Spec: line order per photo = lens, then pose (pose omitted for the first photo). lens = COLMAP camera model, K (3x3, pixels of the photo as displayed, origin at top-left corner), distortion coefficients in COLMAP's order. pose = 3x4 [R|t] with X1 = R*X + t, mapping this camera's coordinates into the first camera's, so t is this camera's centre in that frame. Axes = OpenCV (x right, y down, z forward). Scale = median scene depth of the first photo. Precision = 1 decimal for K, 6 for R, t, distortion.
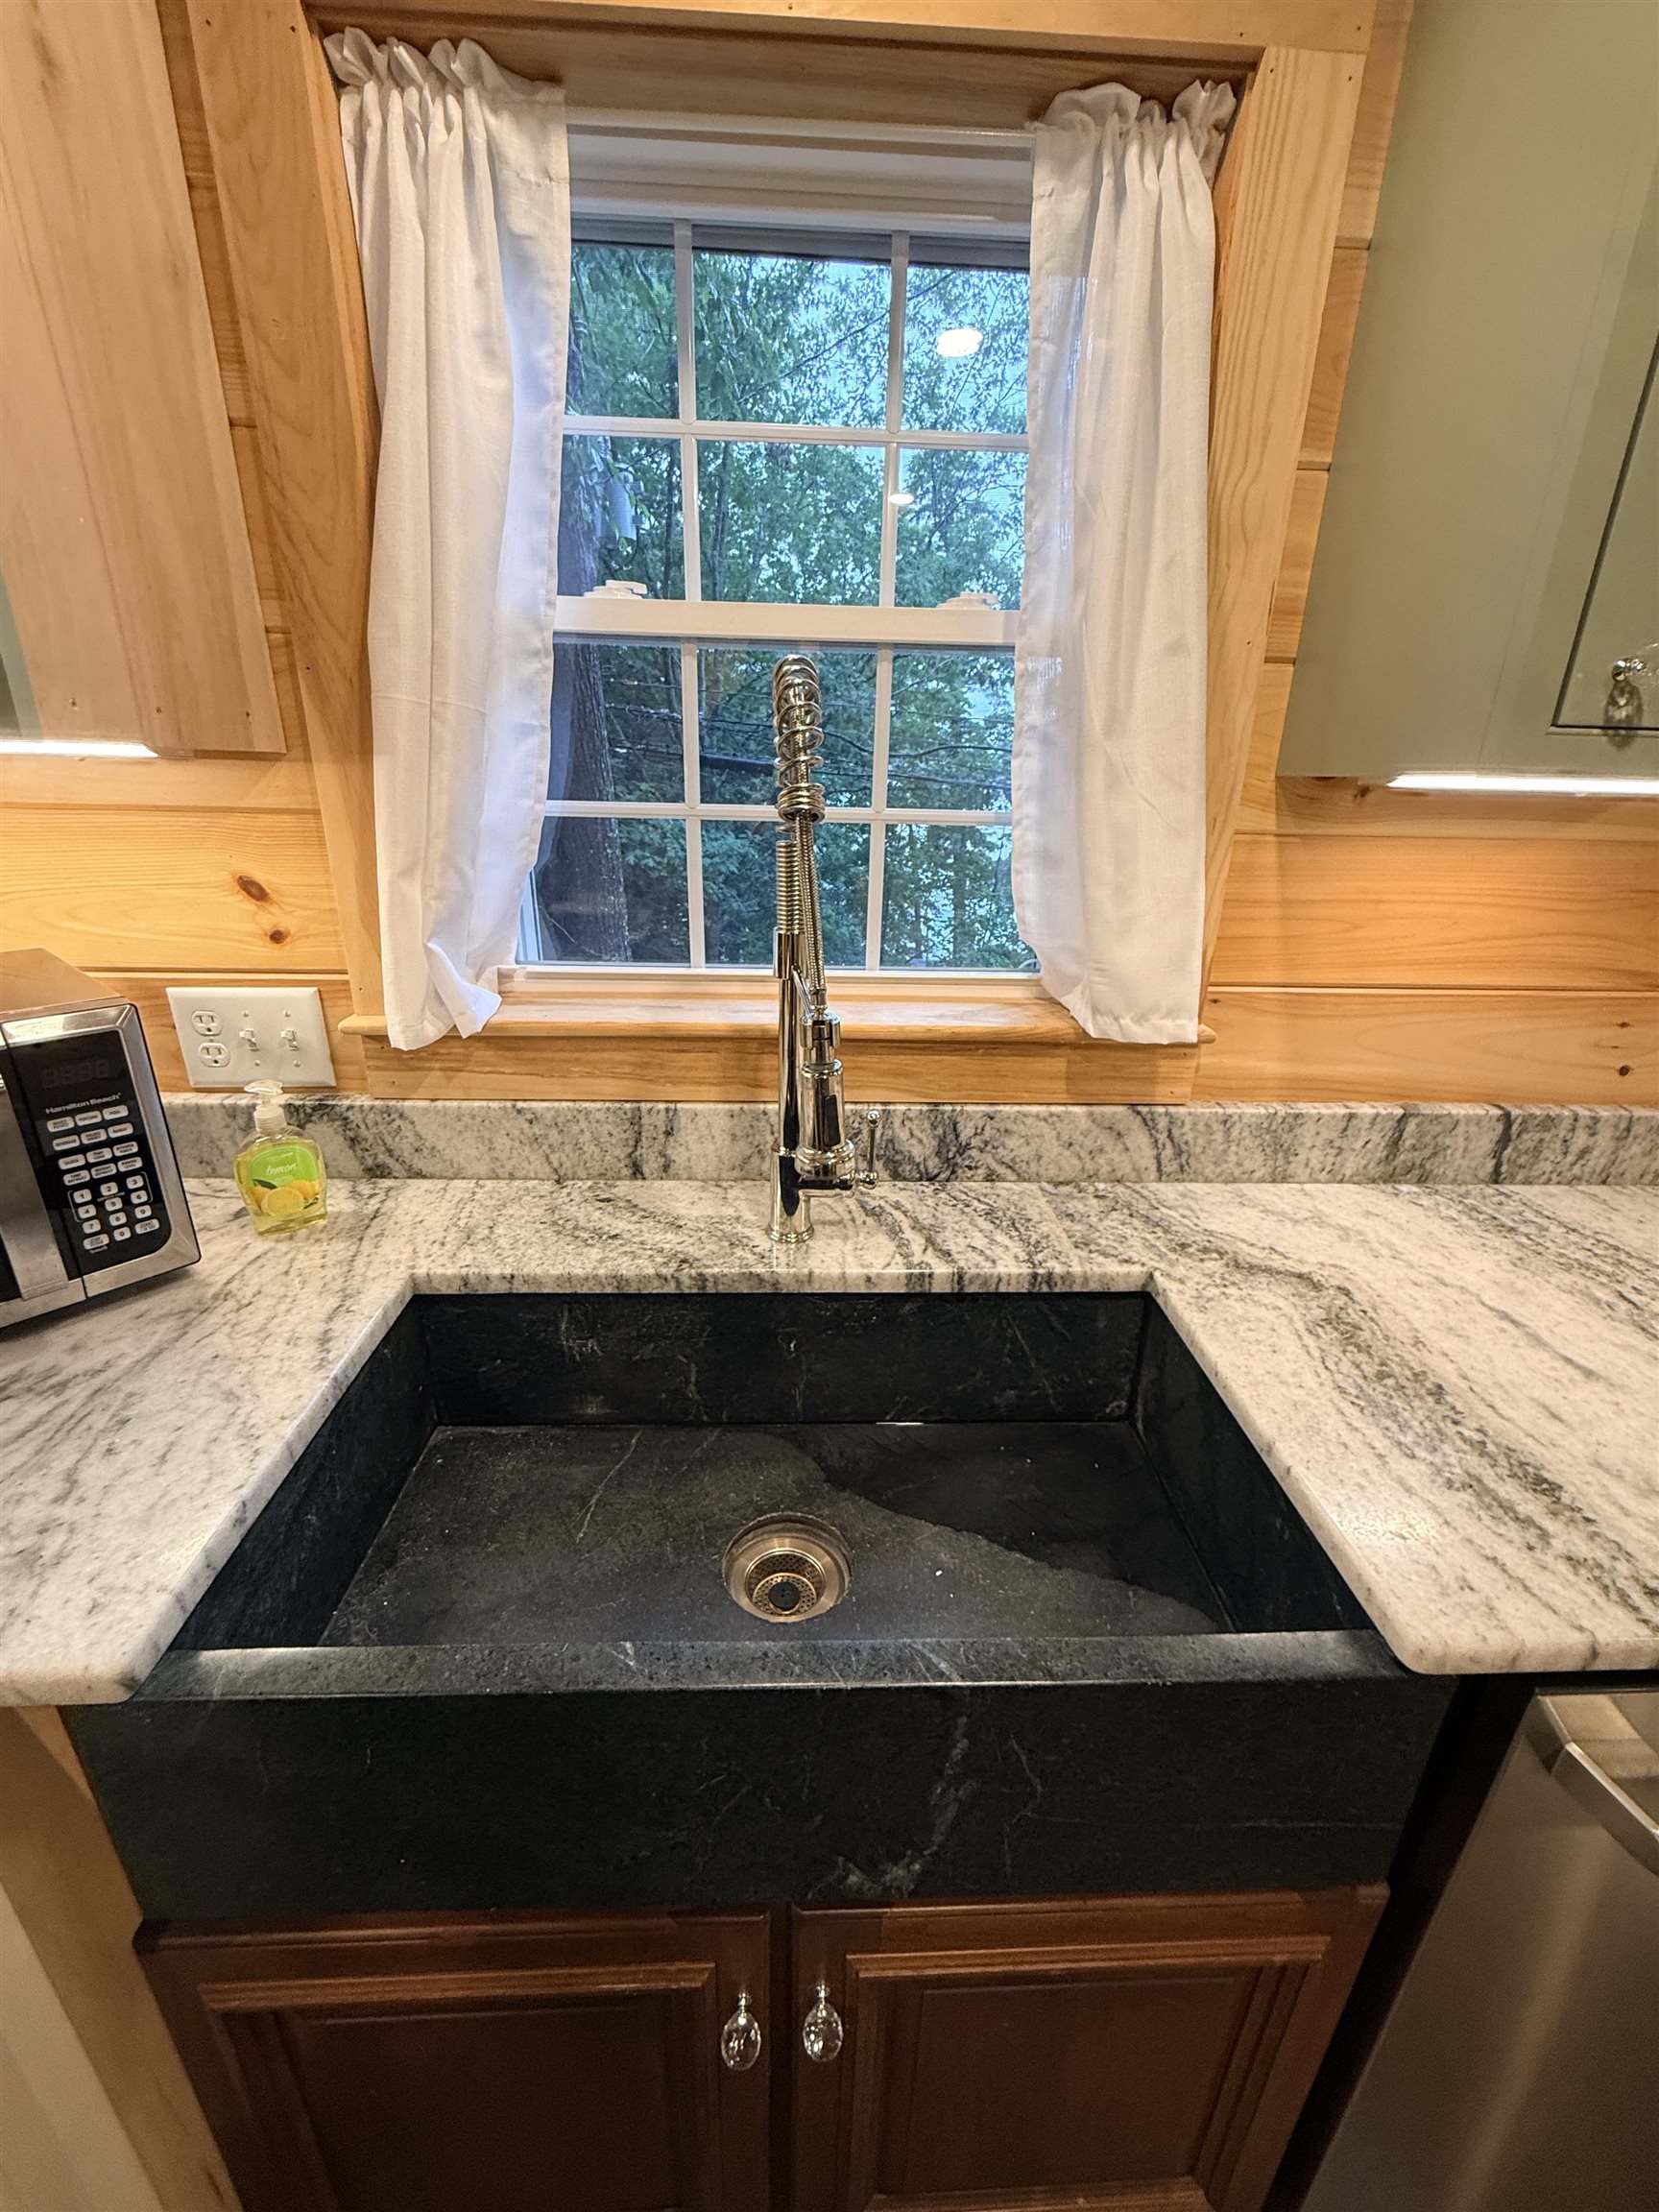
lens RADIAL K [[896.6, 0, 832.3], [0, 896.6, 1104.6], [0, 0, 1]] dist [-0.000182, -0.000198]
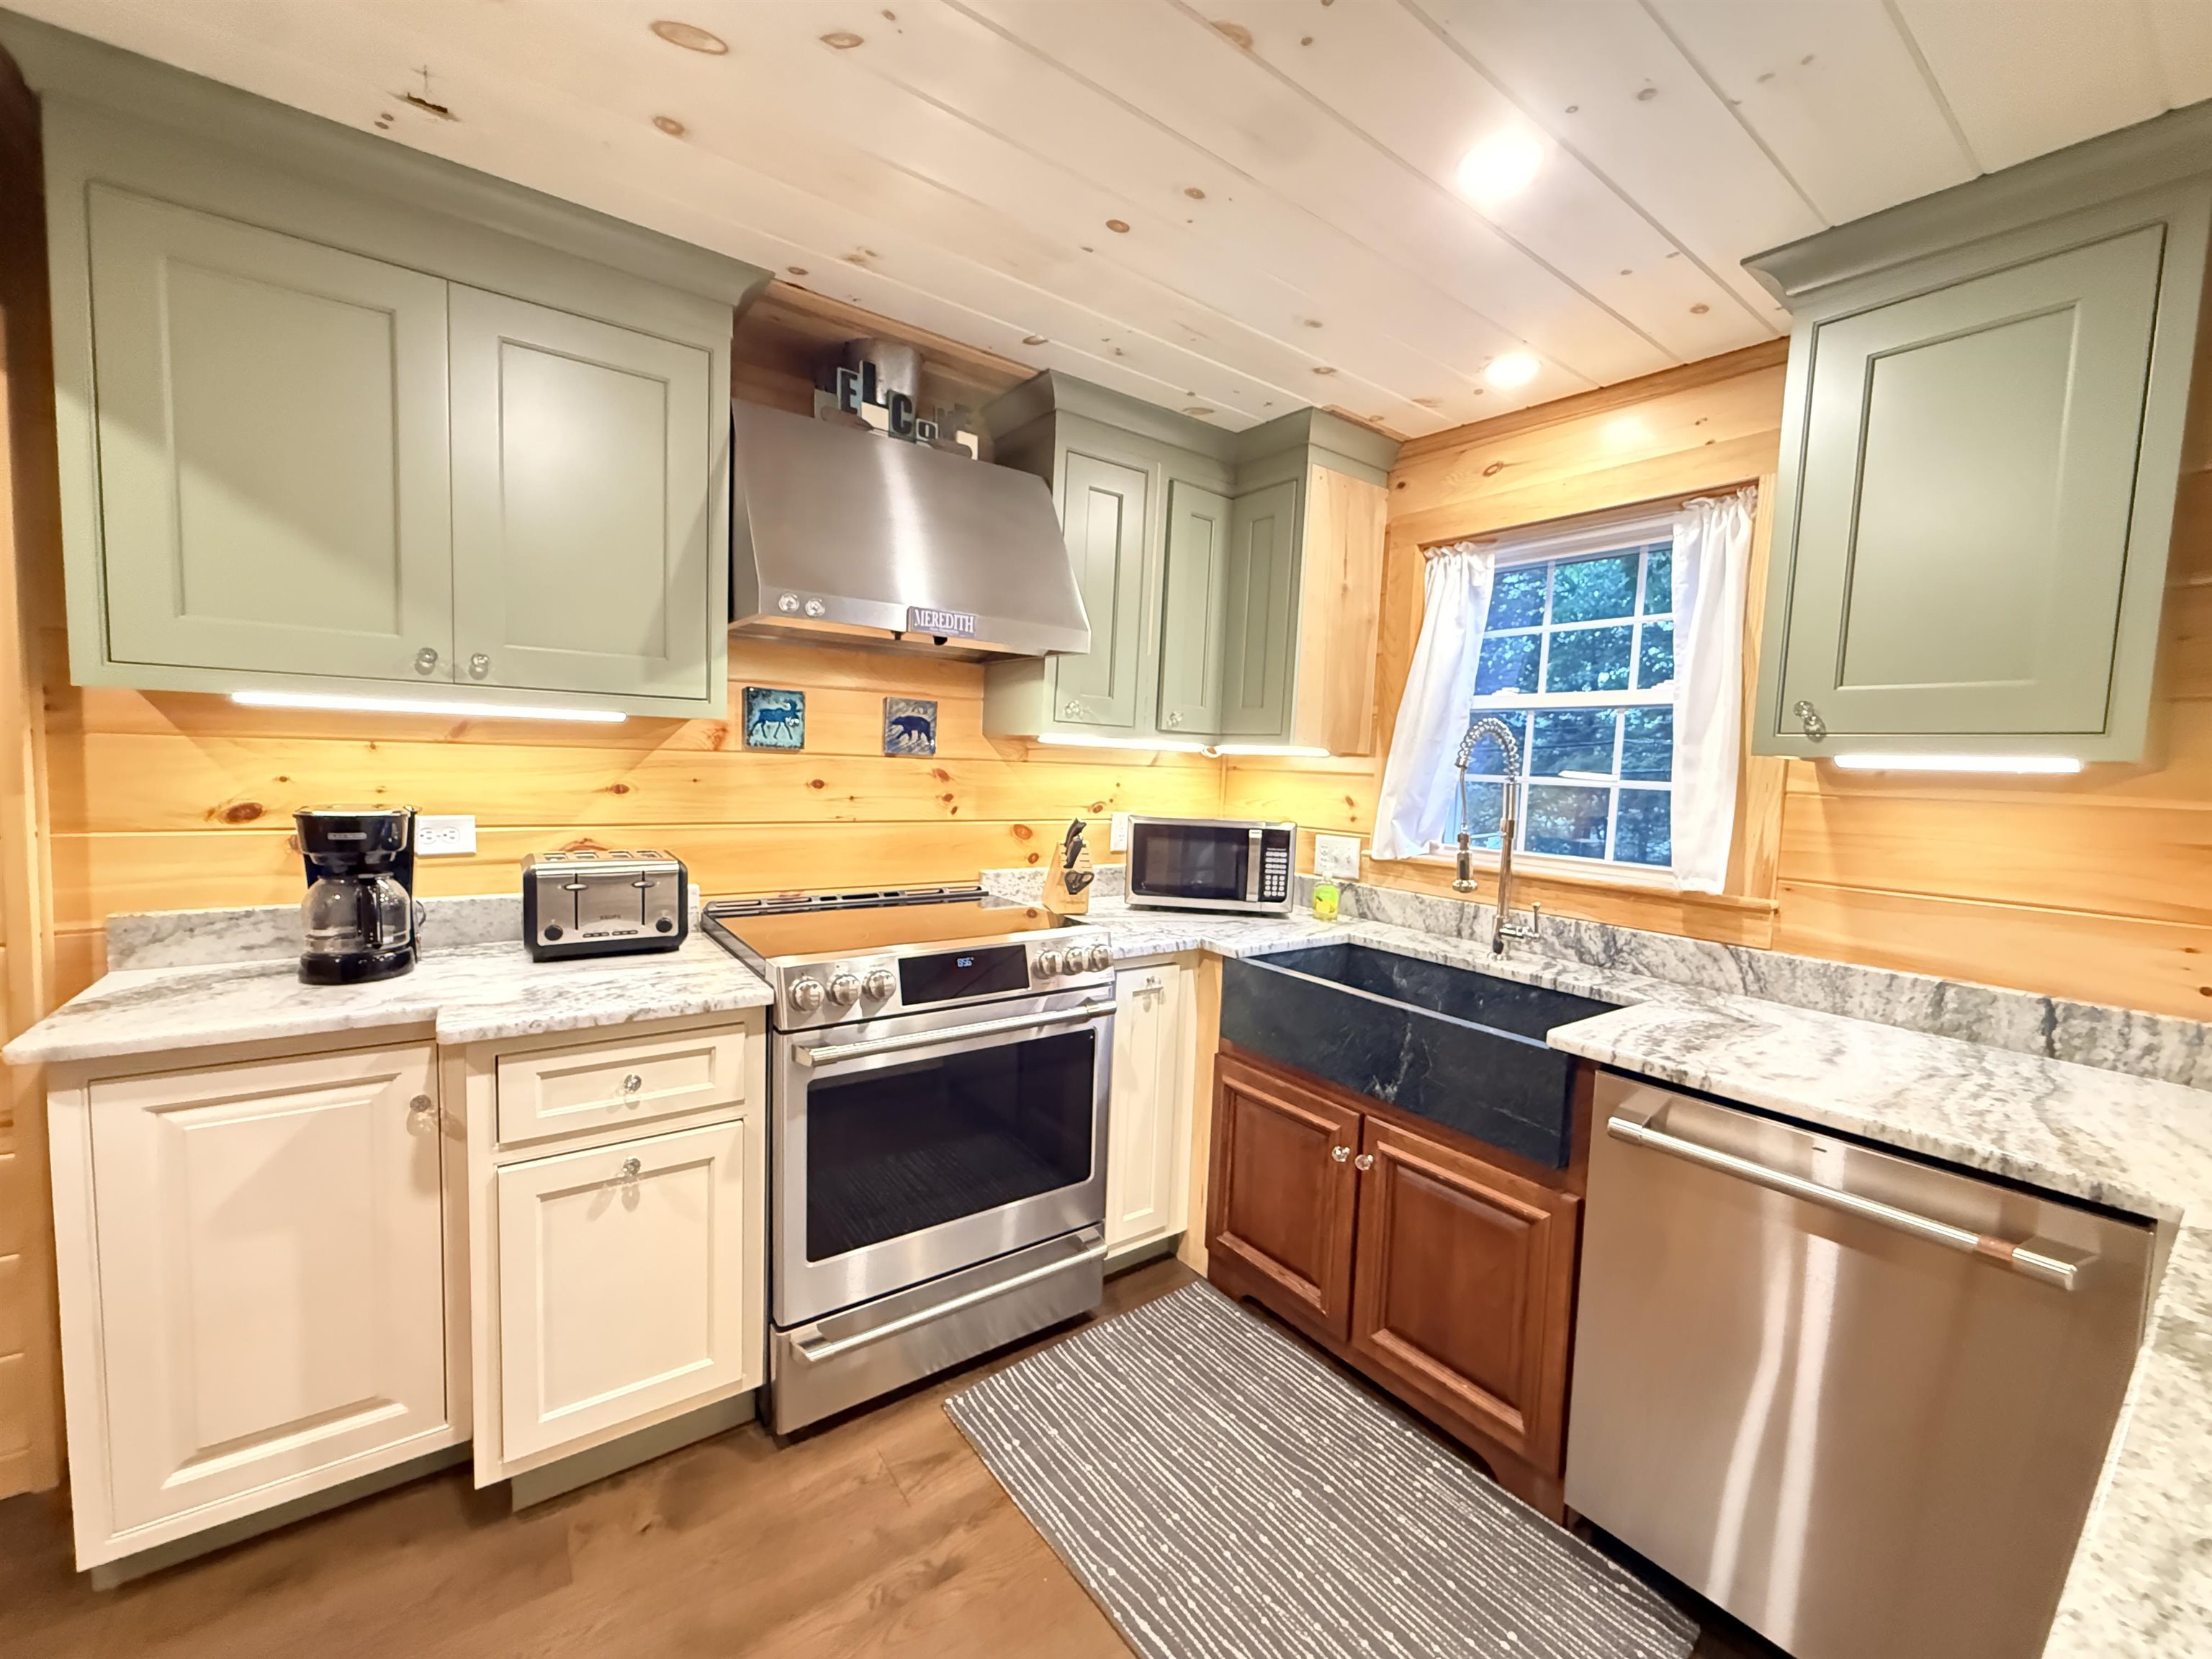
lens RADIAL K [[896.6, 0, 1106.1], [0, 896.6, 828.5], [0, 0, 1]] dist [-0.000182, -0.000198]
pose [[0.556472, 0.060122, -0.828688, 1.121212], [-0.322137, 0.934976, -0.148484, 0.446504], [0.765876, 0.349578, 0.539656, -0.938393]]
